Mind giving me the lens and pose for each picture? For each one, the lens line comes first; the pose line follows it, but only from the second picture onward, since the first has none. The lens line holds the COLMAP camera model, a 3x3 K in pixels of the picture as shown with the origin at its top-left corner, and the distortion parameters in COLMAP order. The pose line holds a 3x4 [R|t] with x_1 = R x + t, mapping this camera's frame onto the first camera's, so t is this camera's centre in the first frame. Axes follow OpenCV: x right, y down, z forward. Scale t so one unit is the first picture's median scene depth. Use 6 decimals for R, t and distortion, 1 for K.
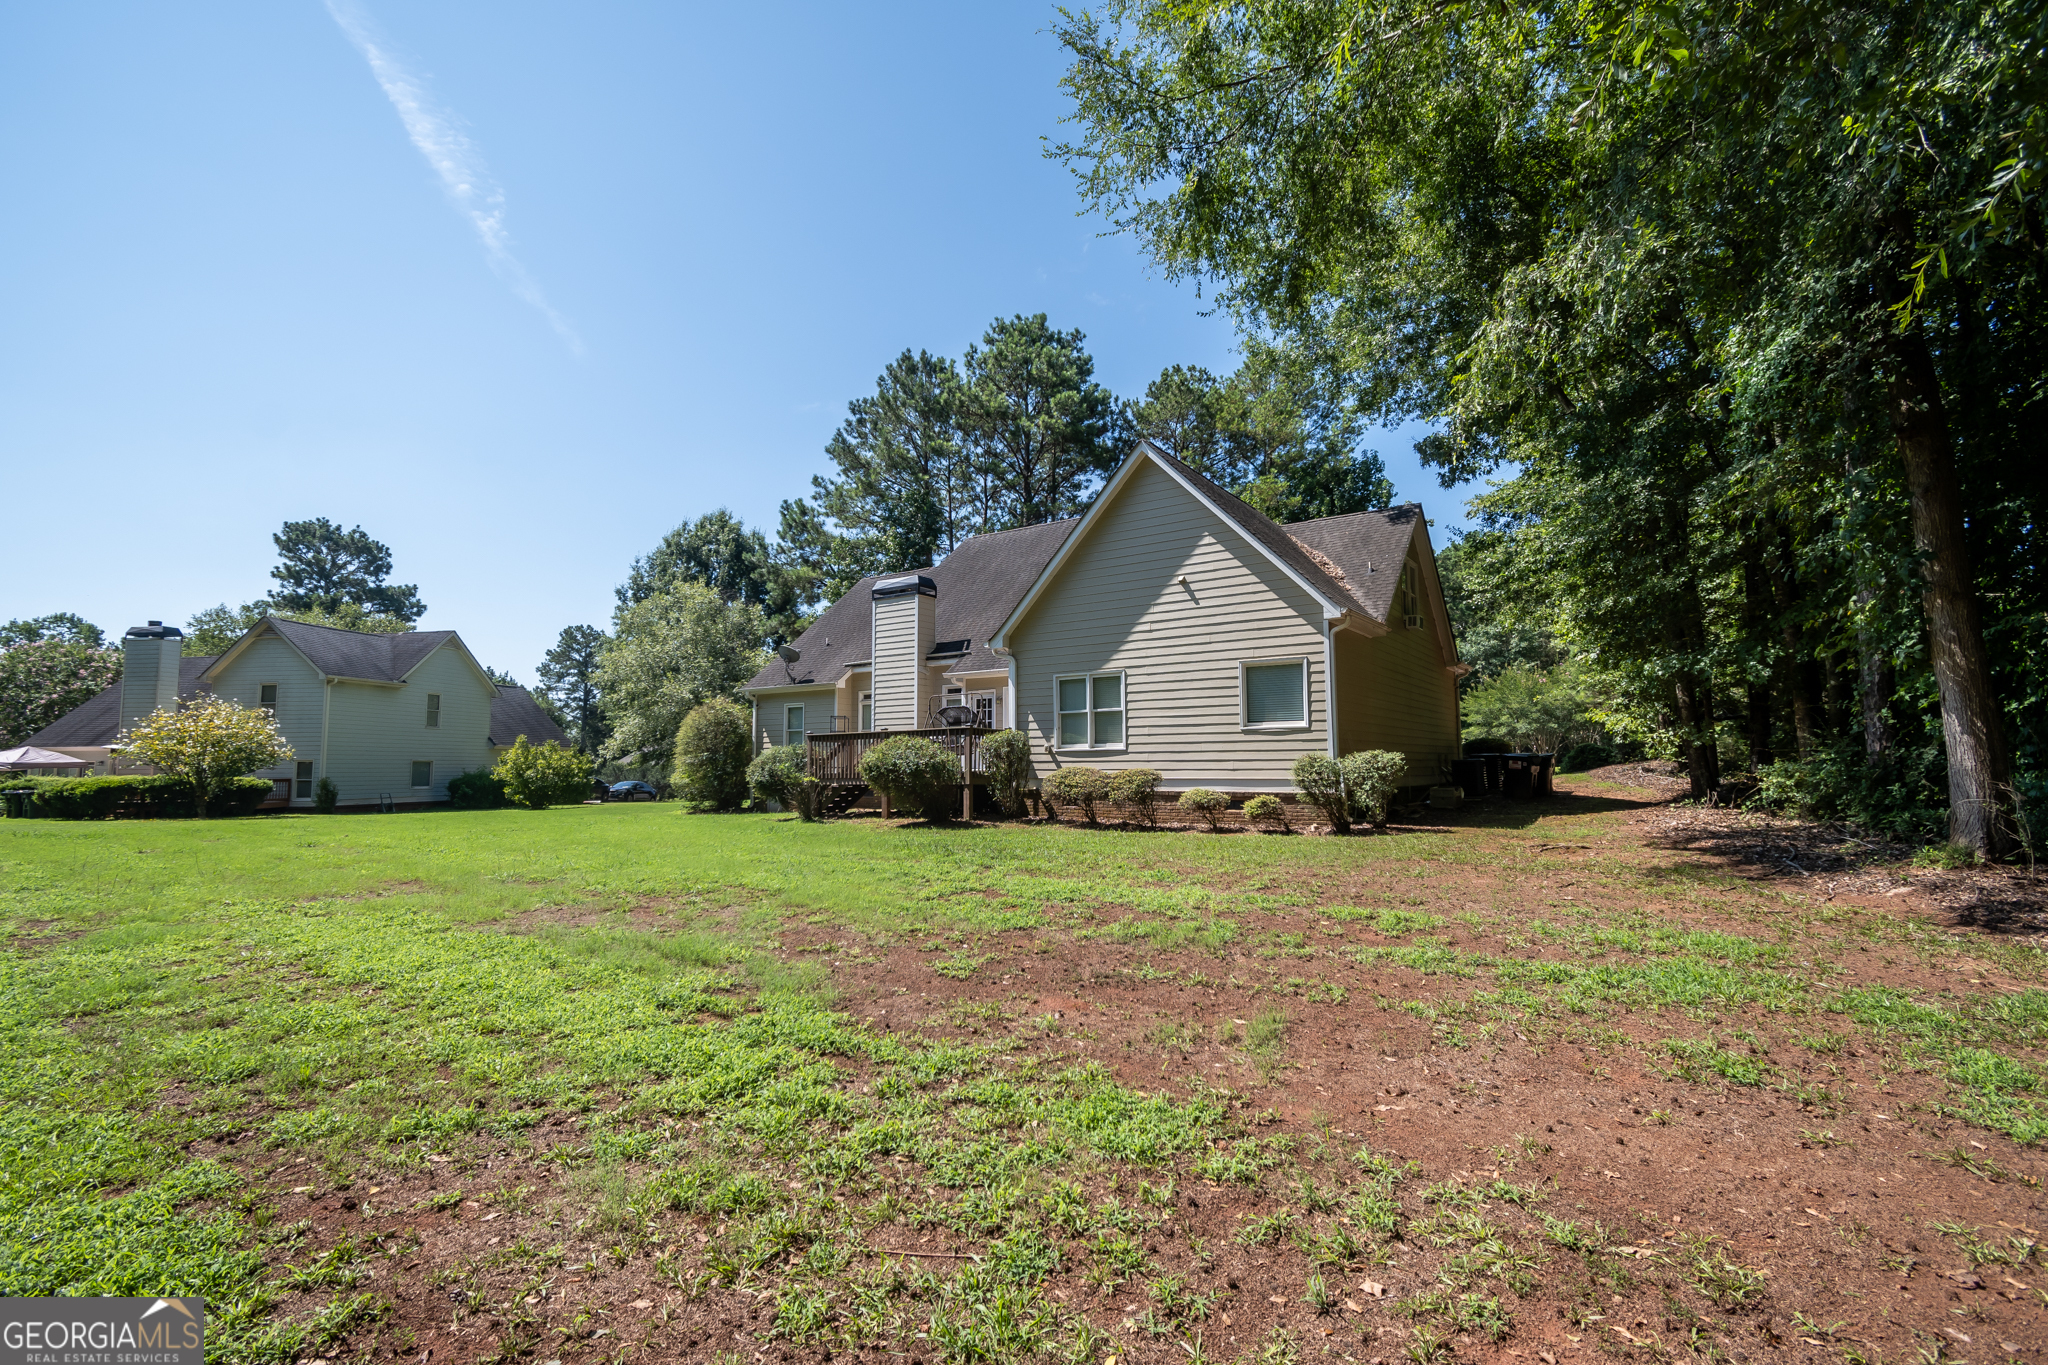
lens RADIAL K [[927.7, 0, 1024.0], [0, 927.7, 682.5], [0, 0, 1]] dist [0.001037, 0.000889]
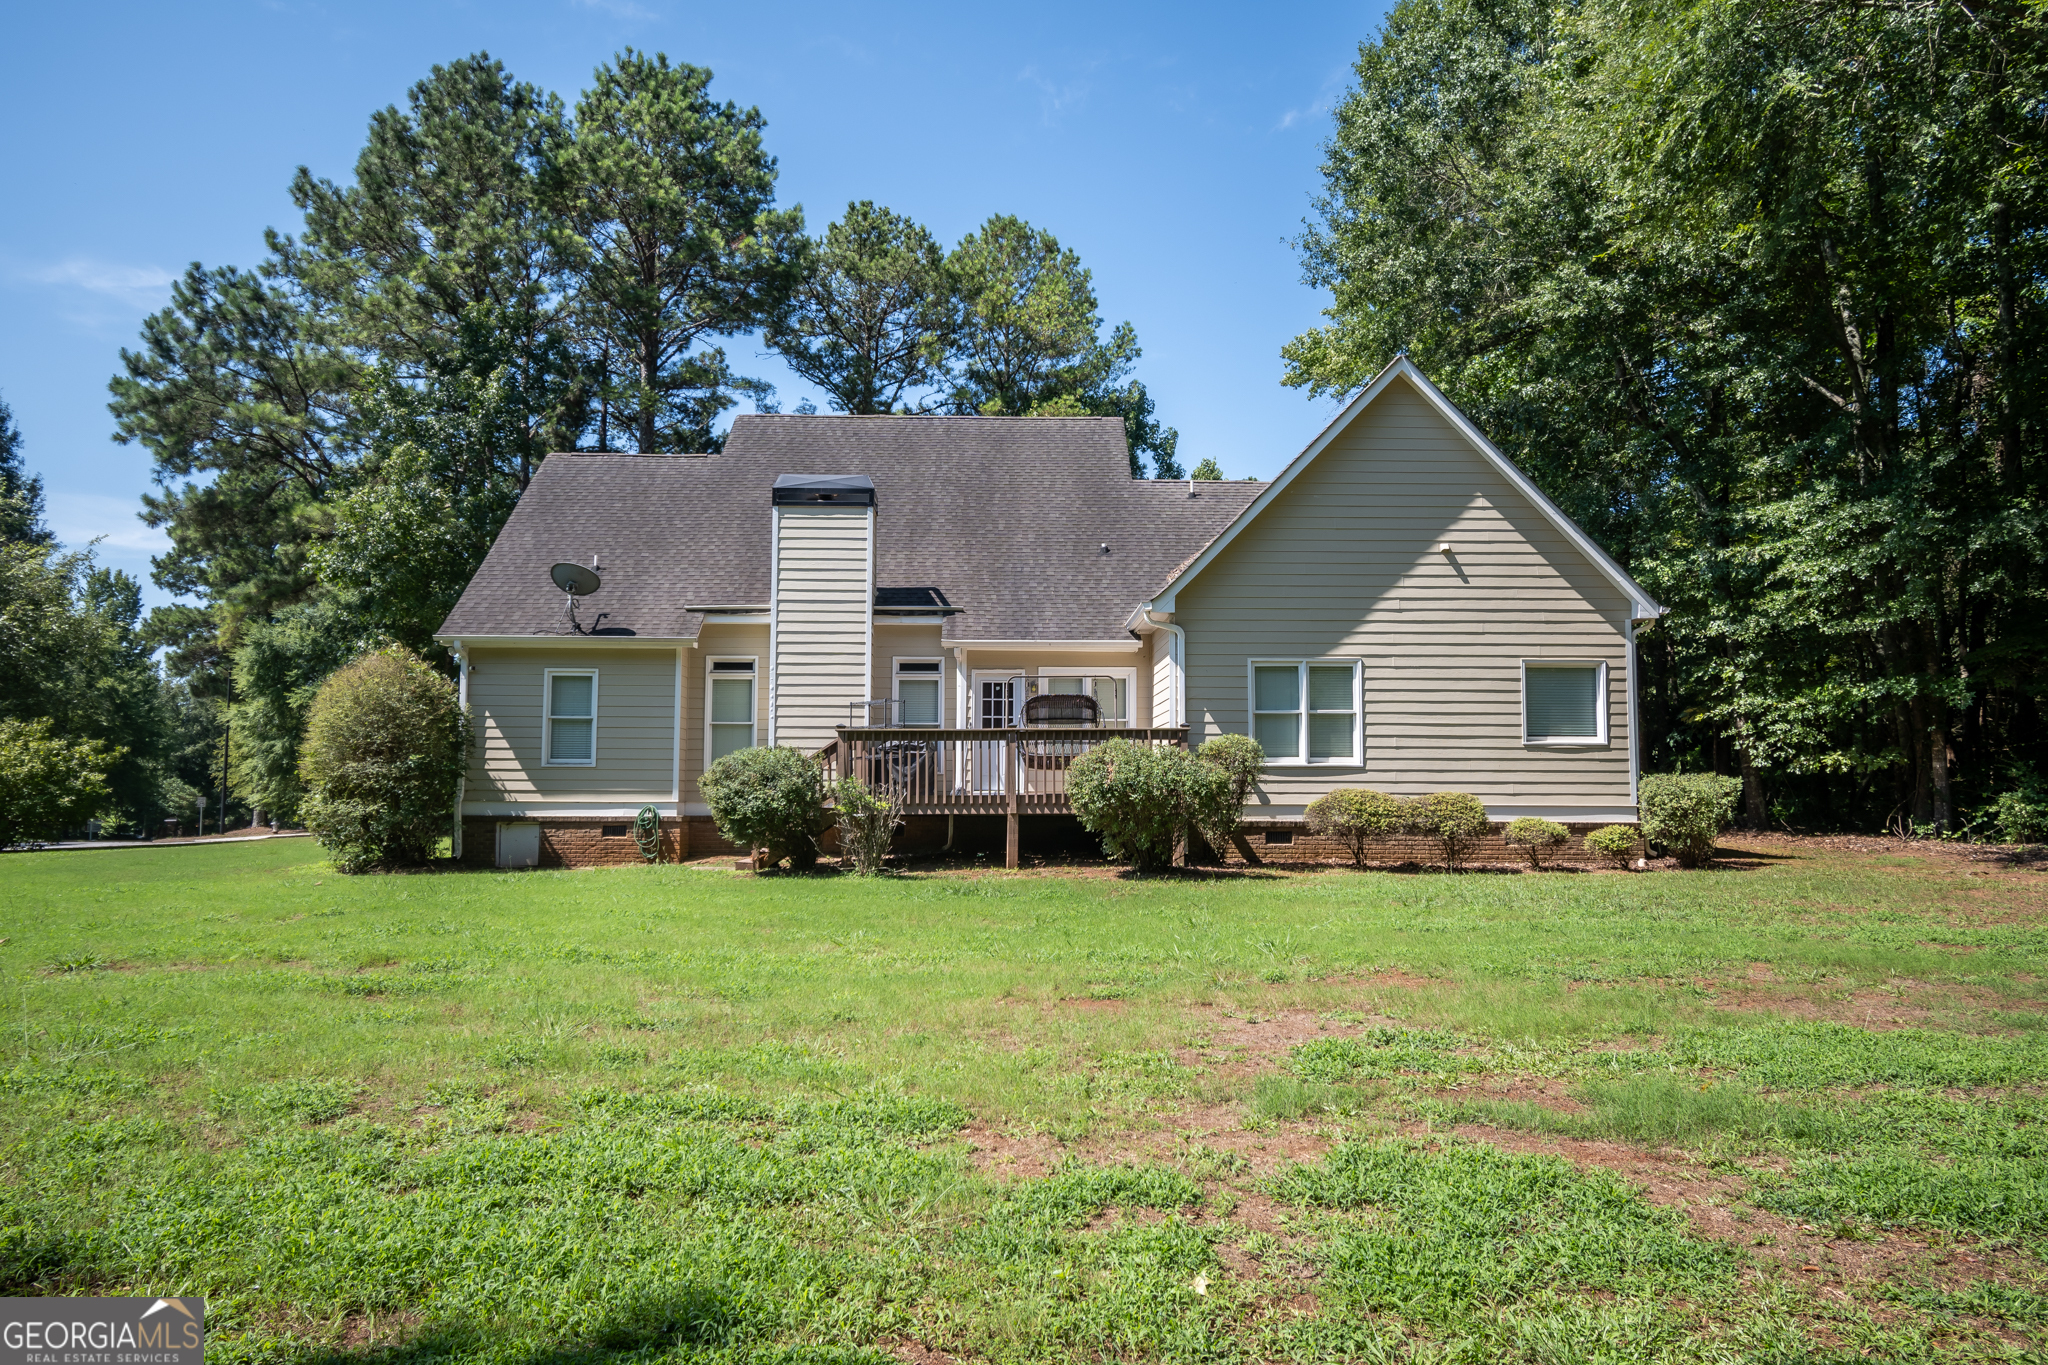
lens RADIAL K [[1345.8, 0, 1024.0], [0, 1345.8, 682.5], [0, 0, 1]] dist [-0.009173, 0.000921]
pose [[0.798294, 0.054543, 0.599793, -0.774101], [-0.060634, 0.998109, -0.010064, 0.033357], [-0.599208, -0.028334, 0.800092, 0.309472]]
